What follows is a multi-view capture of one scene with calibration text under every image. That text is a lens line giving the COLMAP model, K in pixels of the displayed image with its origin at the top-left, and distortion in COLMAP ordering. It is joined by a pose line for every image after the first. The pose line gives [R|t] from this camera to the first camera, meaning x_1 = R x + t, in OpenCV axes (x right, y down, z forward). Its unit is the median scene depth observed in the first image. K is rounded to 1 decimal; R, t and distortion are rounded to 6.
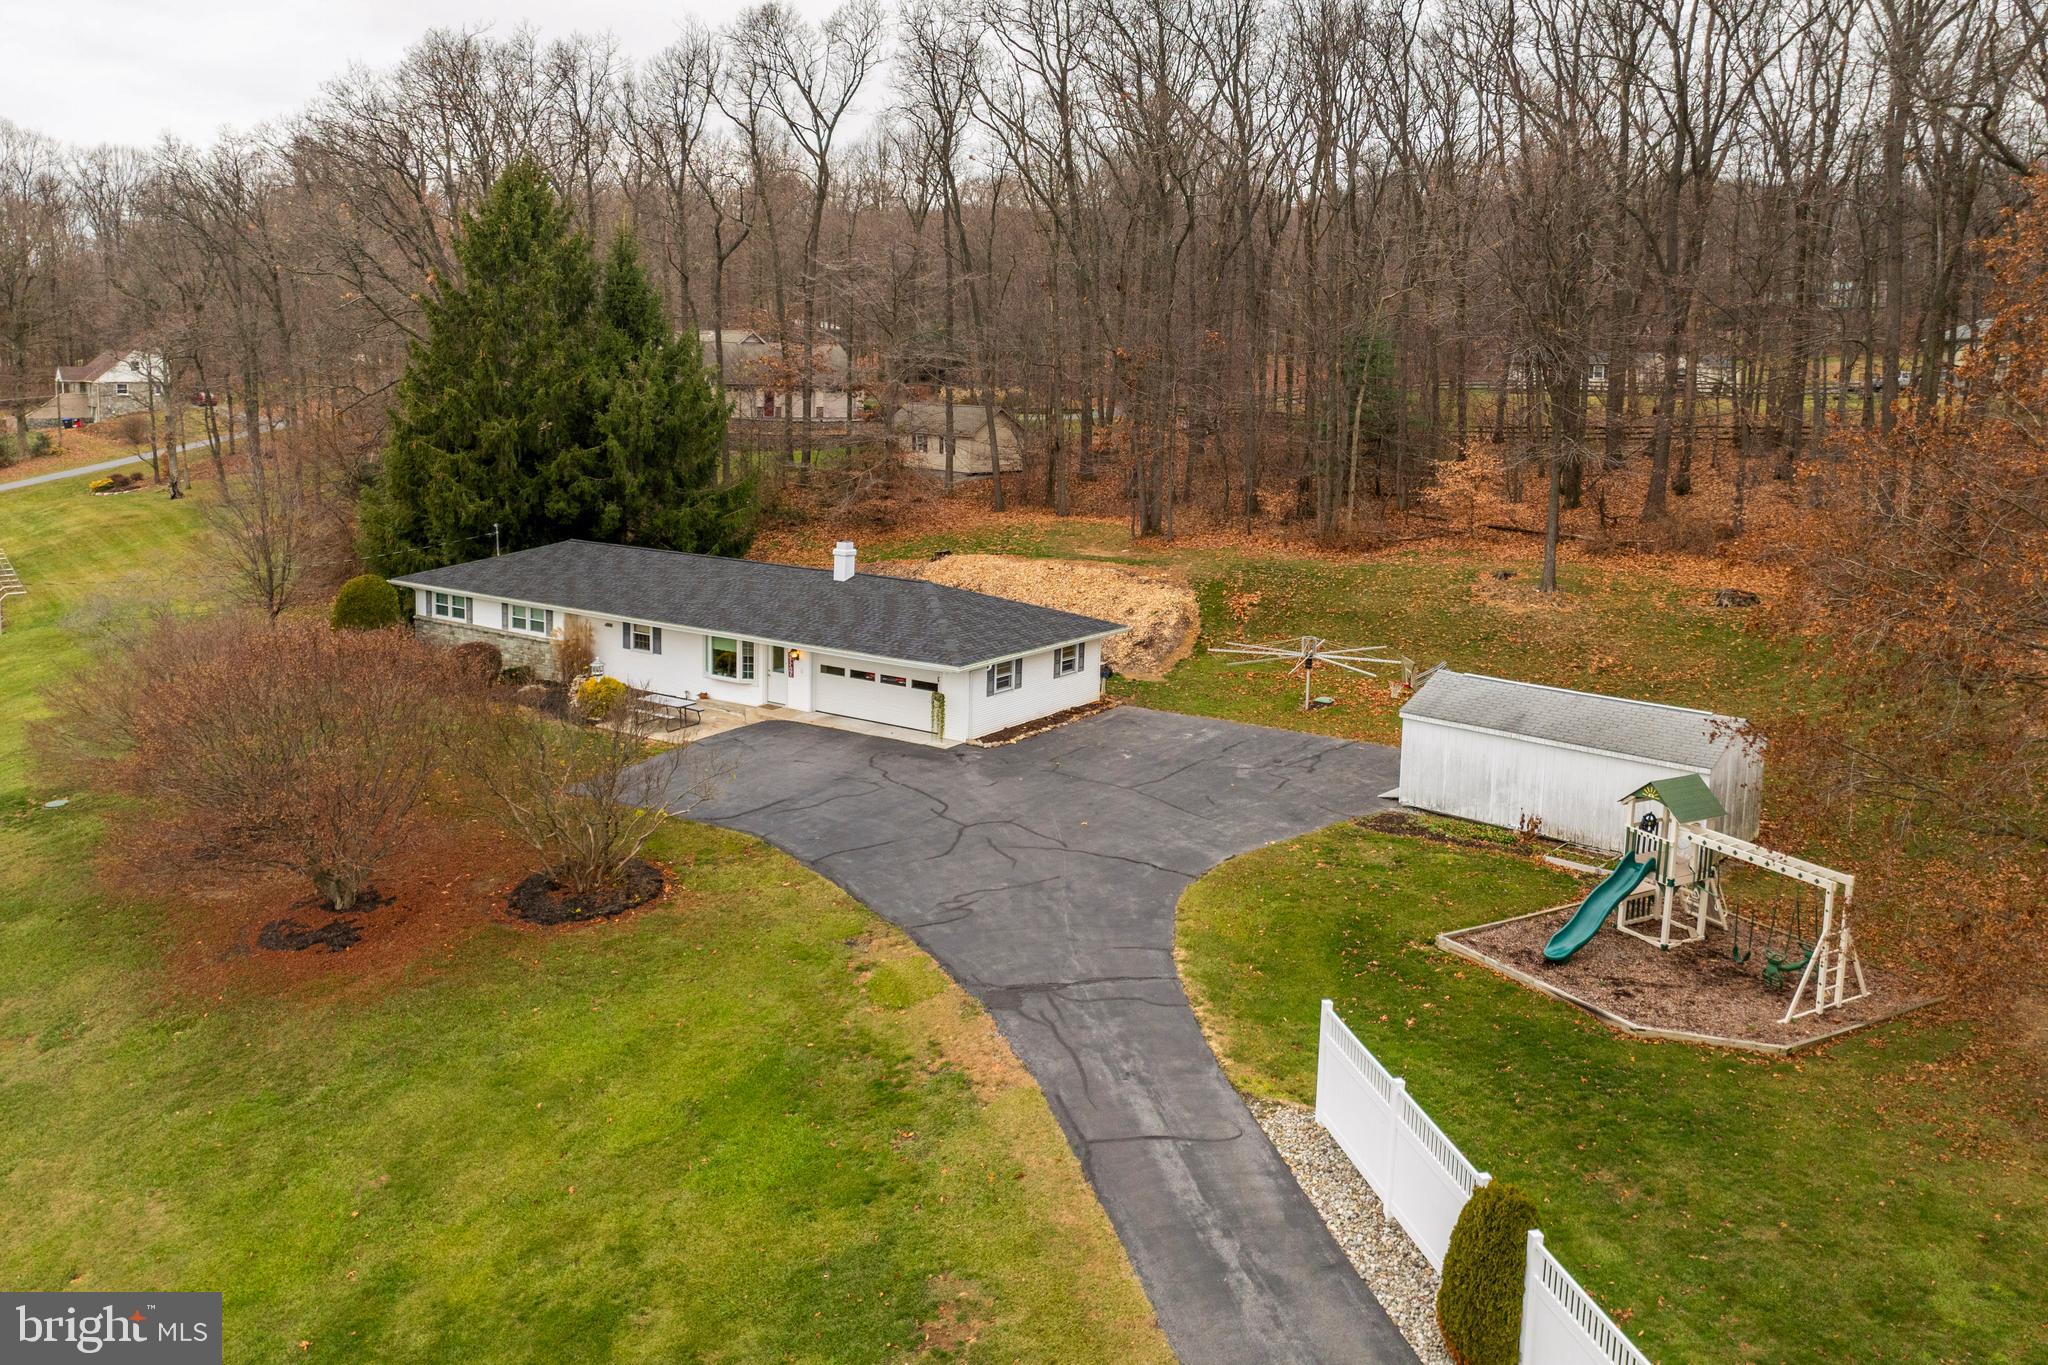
lens RADIAL K [[1571.6, 0, 949.4], [0, 1571.6, 578.9], [0, 0, 1]] dist [-0.030809, -0.000293]
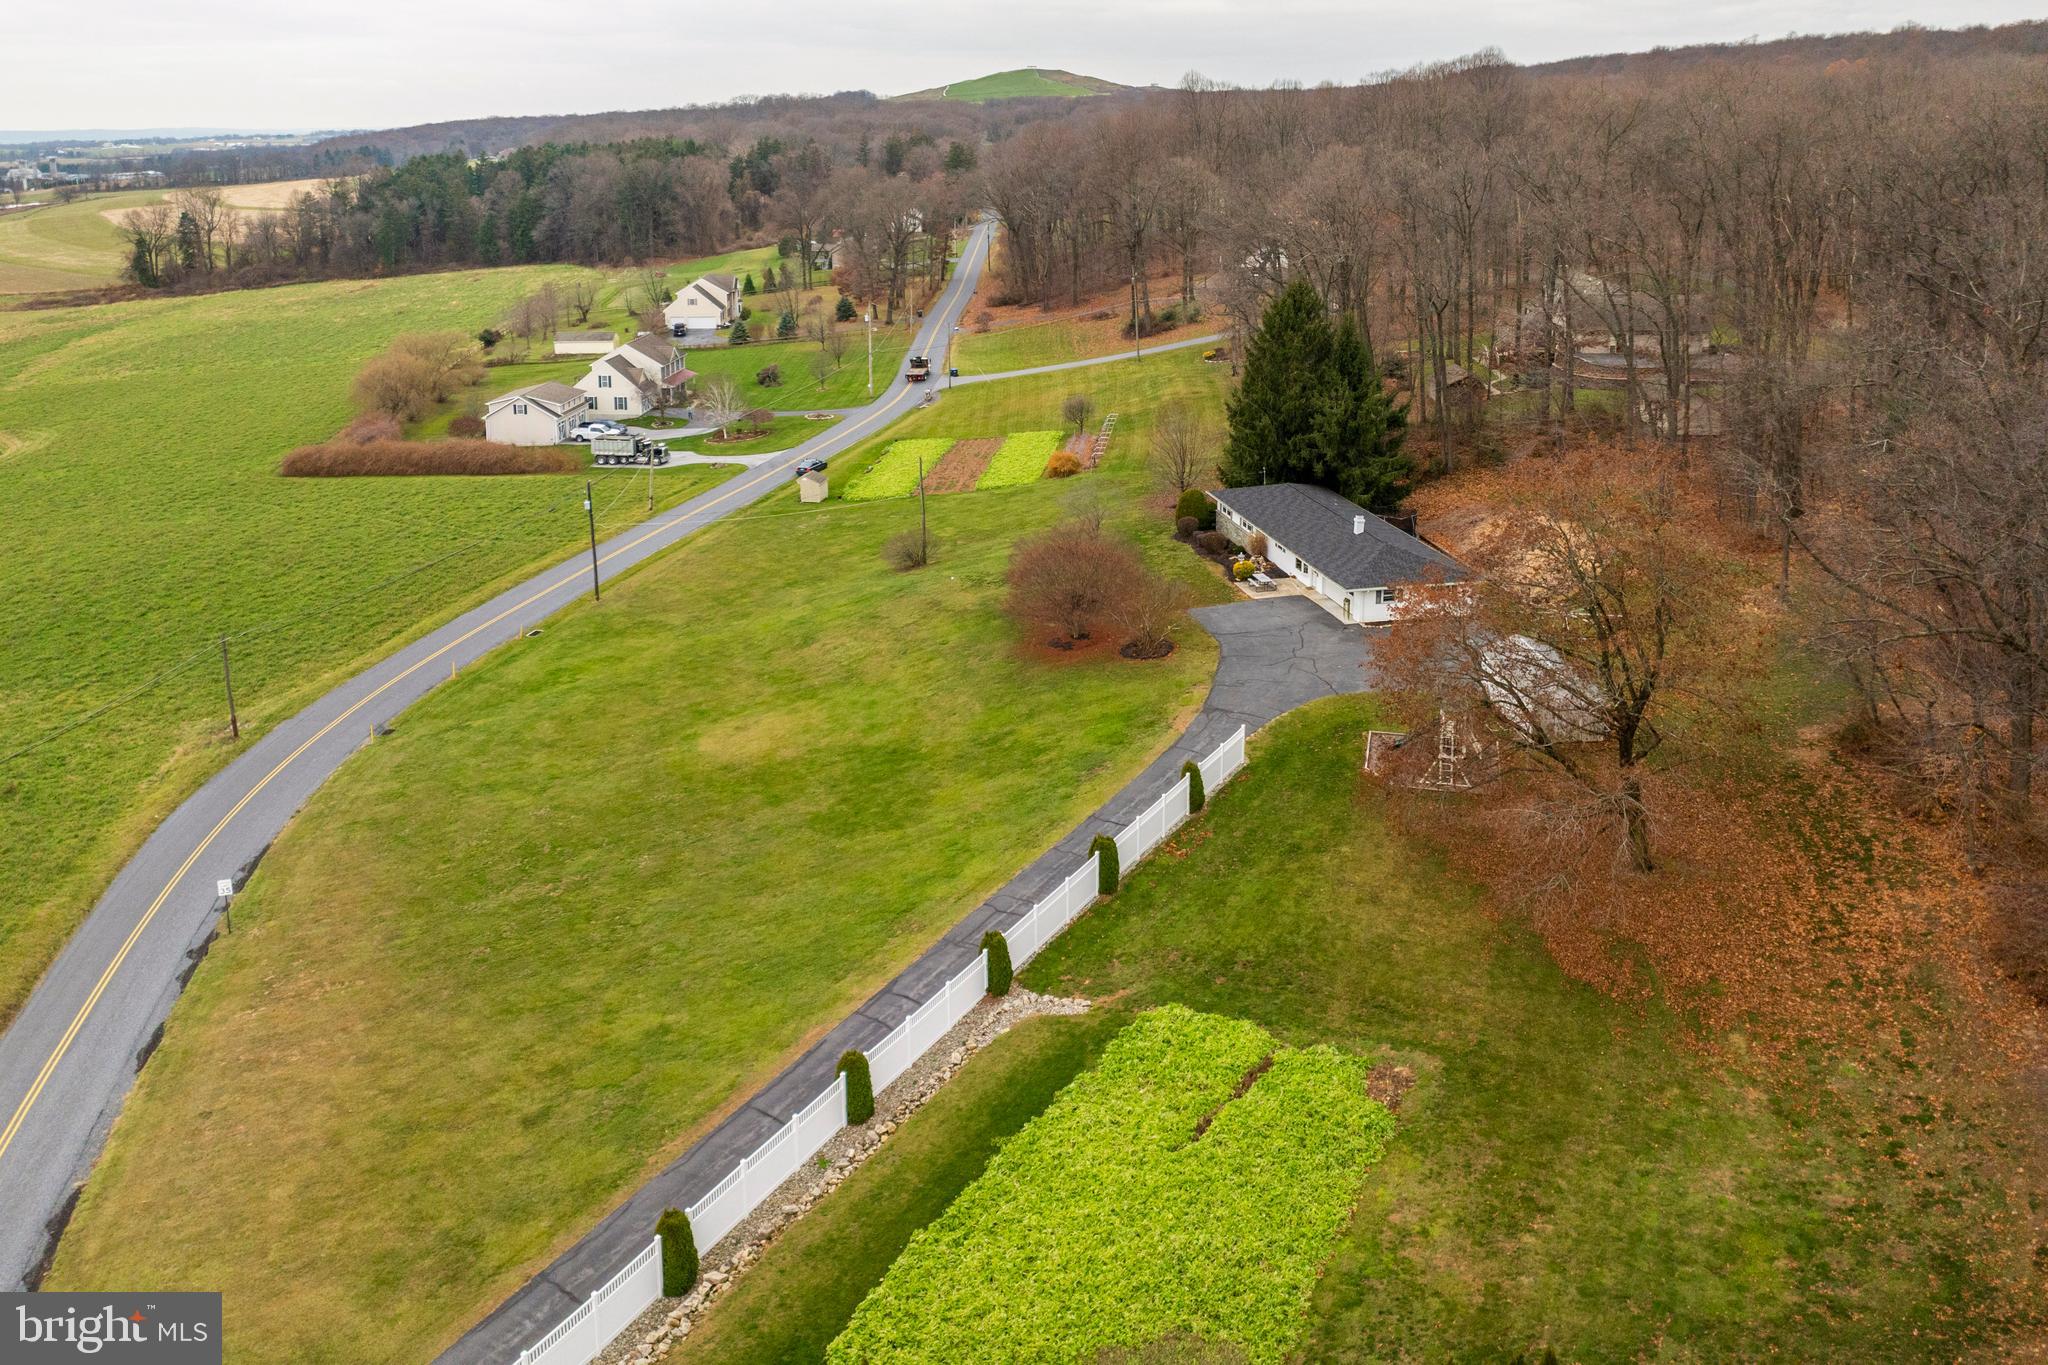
lens RADIAL K [[1466.5, 0, 1024.0], [0, 1466.5, 682.5], [0, 0, 1]] dist [-0.033228, -0.002455]
pose [[0.752593, 0.222660, -0.619699, 0.831107], [-0.075755, 0.964124, 0.254413, -0.264573], [0.654114, -0.144524, 0.742460, -0.740047]]
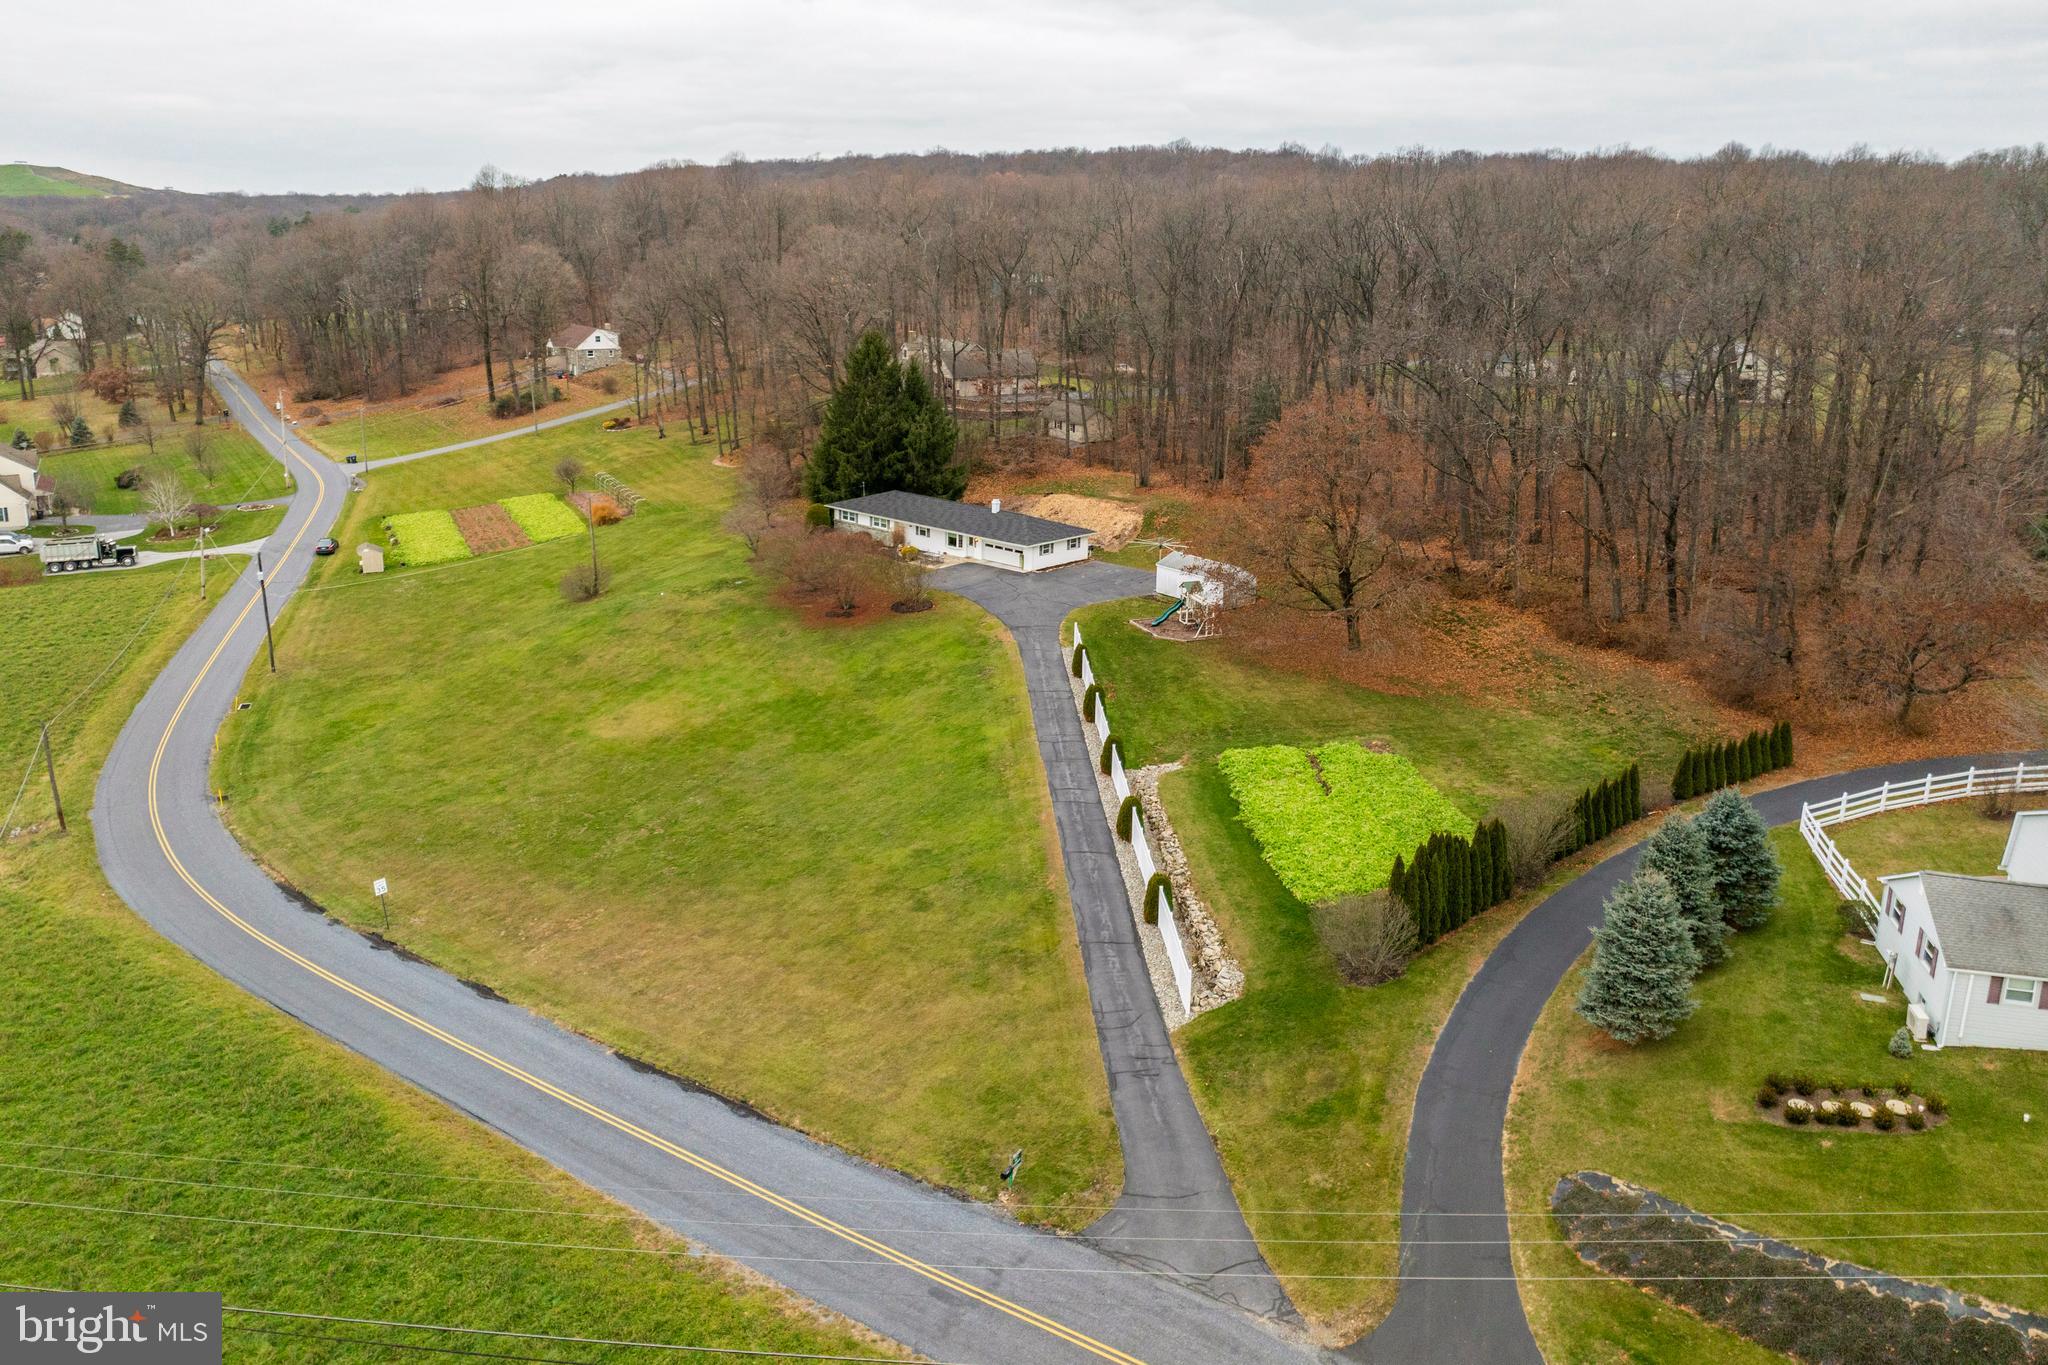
lens RADIAL K [[1466.5, 0, 1024.0], [0, 1466.5, 682.5], [0, 0, 1]] dist [-0.033228, -0.002455]
pose [[0.994278, 0.034608, -0.101060, 0.251843], [-0.017950, 0.986741, 0.161307, -0.120259], [0.105303, -0.158570, 0.981716, -1.563138]]
